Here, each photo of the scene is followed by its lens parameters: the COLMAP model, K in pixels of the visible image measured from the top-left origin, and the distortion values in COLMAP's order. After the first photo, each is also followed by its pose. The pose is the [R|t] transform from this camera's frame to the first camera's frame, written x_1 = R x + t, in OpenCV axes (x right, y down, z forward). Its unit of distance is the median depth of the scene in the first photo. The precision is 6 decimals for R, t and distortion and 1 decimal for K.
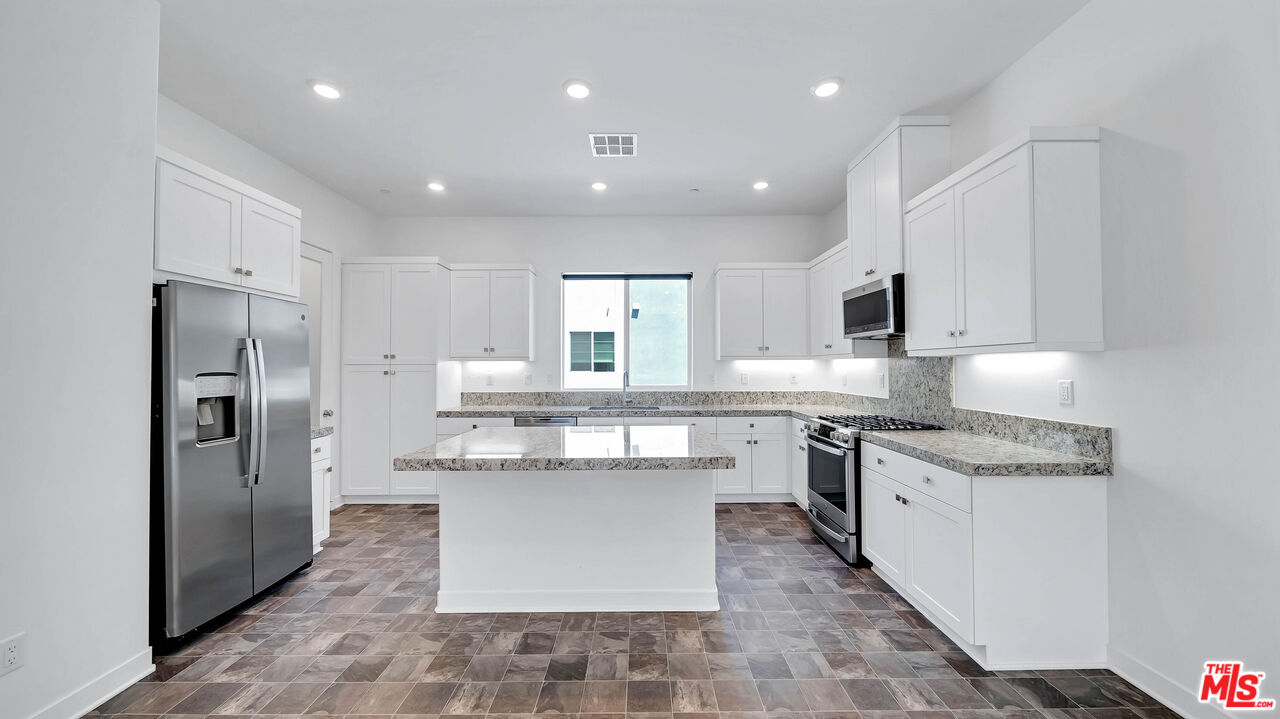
lens RADIAL K [[451.7, 0, 641.6], [0, 451.7, 360.2], [0, 0, 1]] dist [-0.003887, -0.000630]
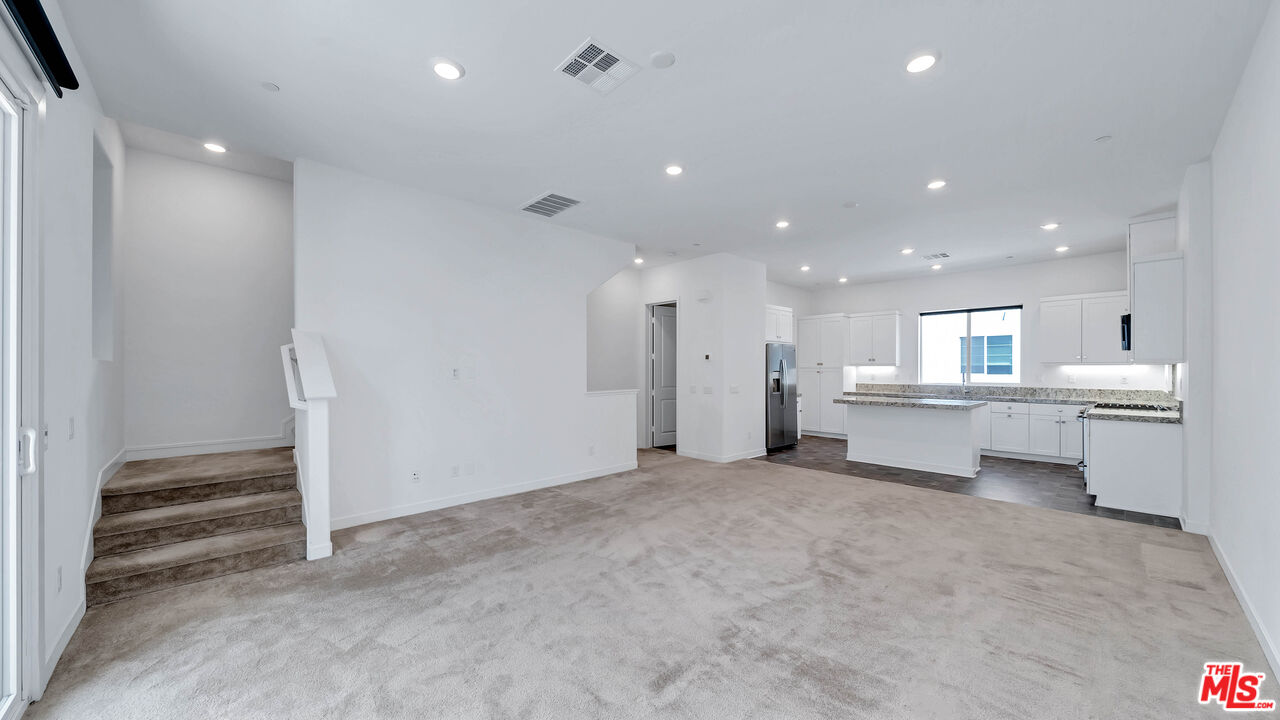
lens RADIAL K [[451.7, 0, 633.7], [0, 451.7, 369.7], [0, 0, 1]] dist [-0.003887, -0.000630]
pose [[0.670032, 0.004763, -0.742317, 0.573988], [0.007953, 0.999876, 0.013594, -0.026095], [0.742289, -0.015012, 0.669911, -1.447314]]
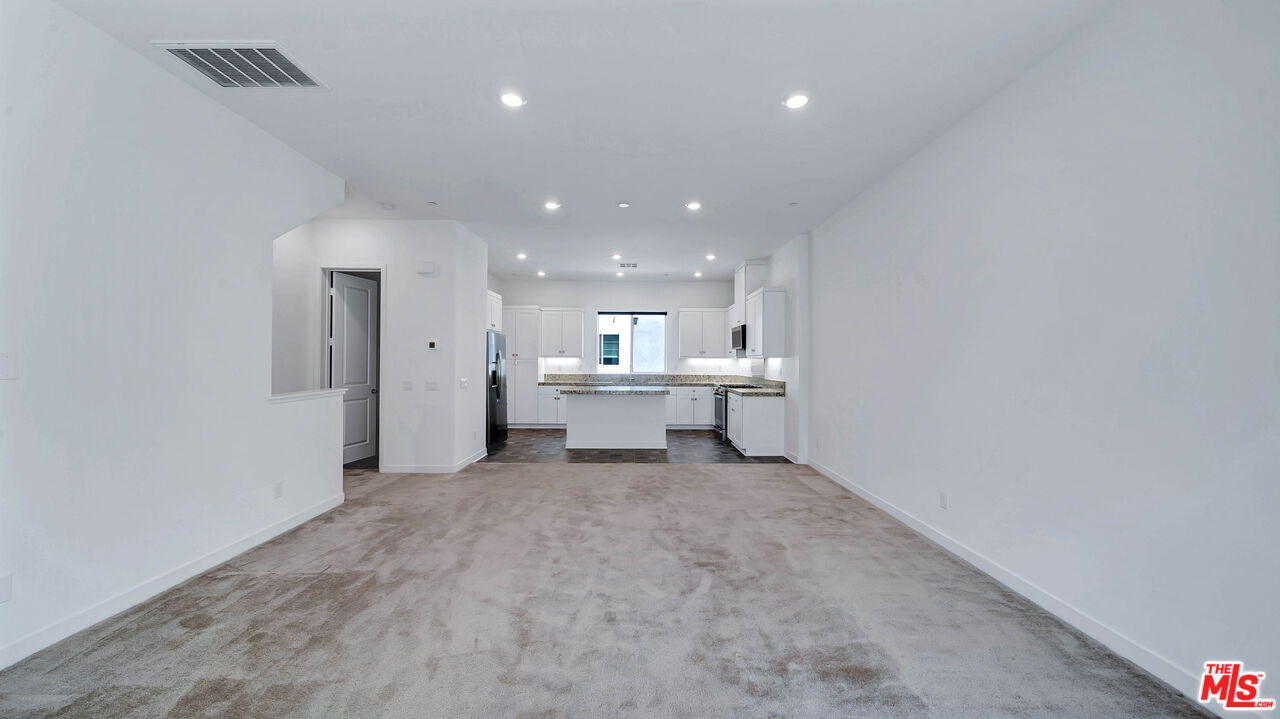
lens RADIAL K [[451.7, 0, 633.4], [0, 451.7, 355.3], [0, 0, 1]] dist [-0.003887, -0.000630]
pose [[0.999877, 0.007836, -0.013592, -0.001050], [-0.007819, 0.999969, 0.001305, -0.021752], [0.013602, -0.001199, 0.999907, -1.470673]]
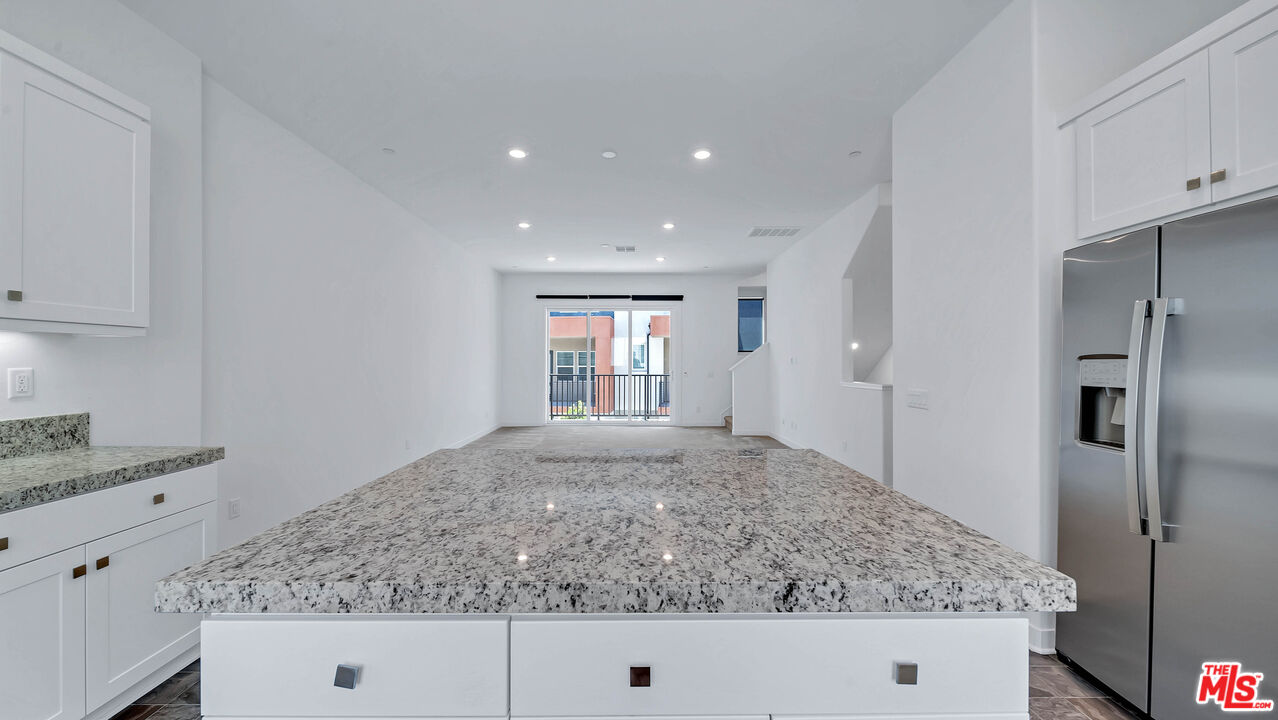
lens RADIAL K [[451.0, 0, 639.1], [0, 451.0, 362.3], [0, 0, 1]] dist [-0.003887, -0.000630]
pose [[-0.999849, 0.004438, -0.016813, -0.126147], [0.004702, 0.999866, -0.015686, 0.037274], [0.016741, -0.015763, -0.999736, 1.322211]]
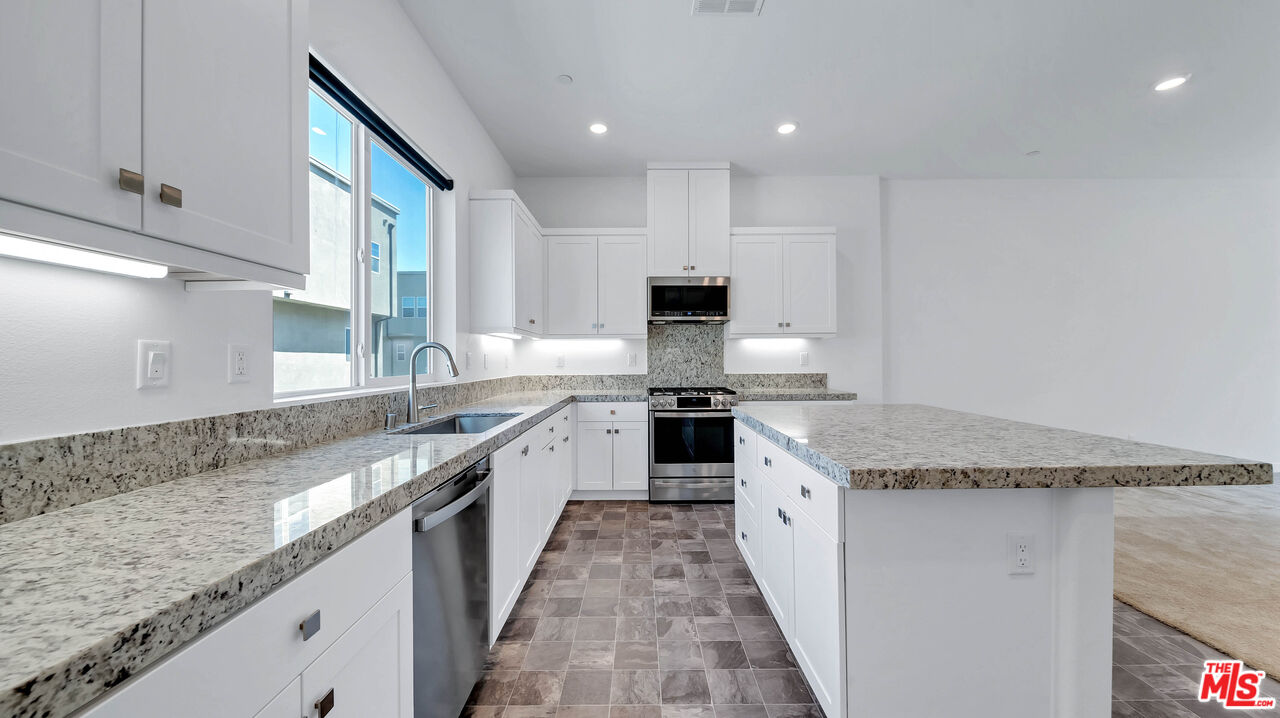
lens RADIAL K [[451.7, 0, 634.6], [0, 451.7, 360.7], [0, 0, 1]] dist [-0.003887, -0.000630]
pose [[-0.003831, -0.001119, 0.999992, -0.779516], [-0.010498, 0.999944, 0.001079, 0.062313], [-0.999938, -0.010494, -0.003842, 1.273485]]
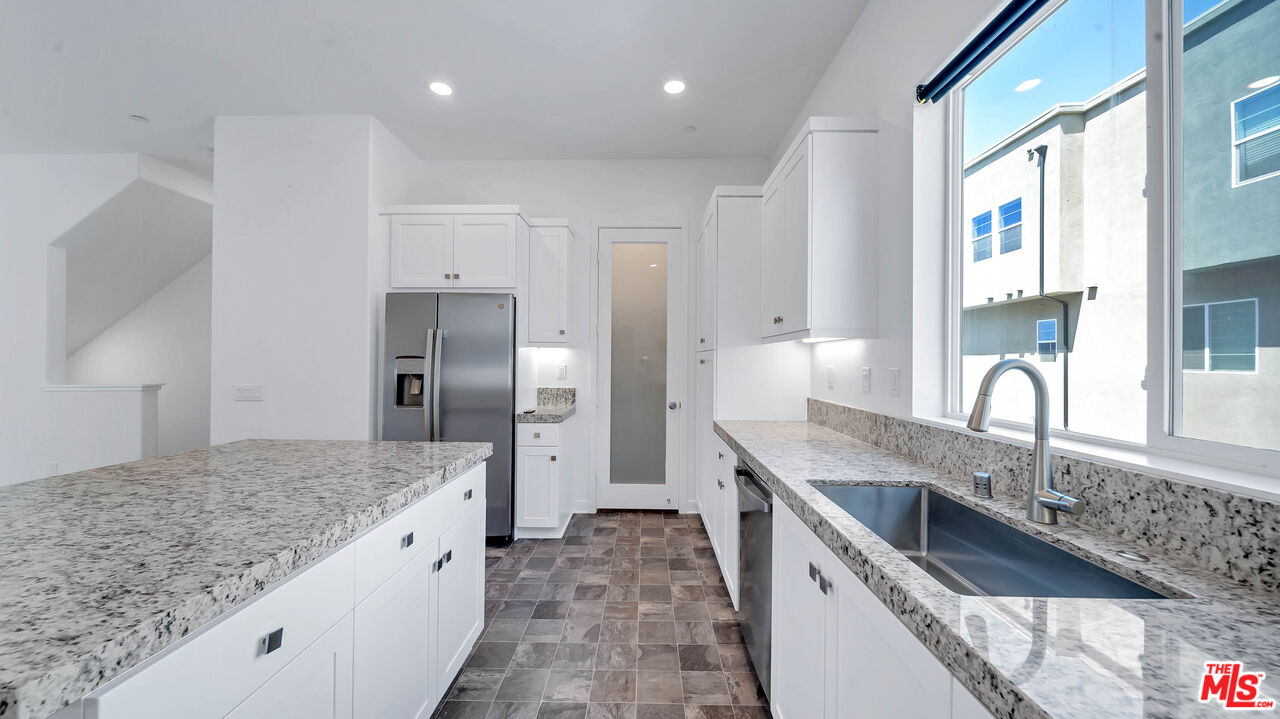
lens RADIAL K [[451.7, 0, 635.4], [0, 451.7, 359.4], [0, 0, 1]] dist [-0.003887, -0.000630]
pose [[-0.019569, -0.000352, -0.999808, 0.300806], [0.007459, 0.999972, -0.000498, 0.033255], [0.999781, -0.007467, -0.019566, 1.300640]]
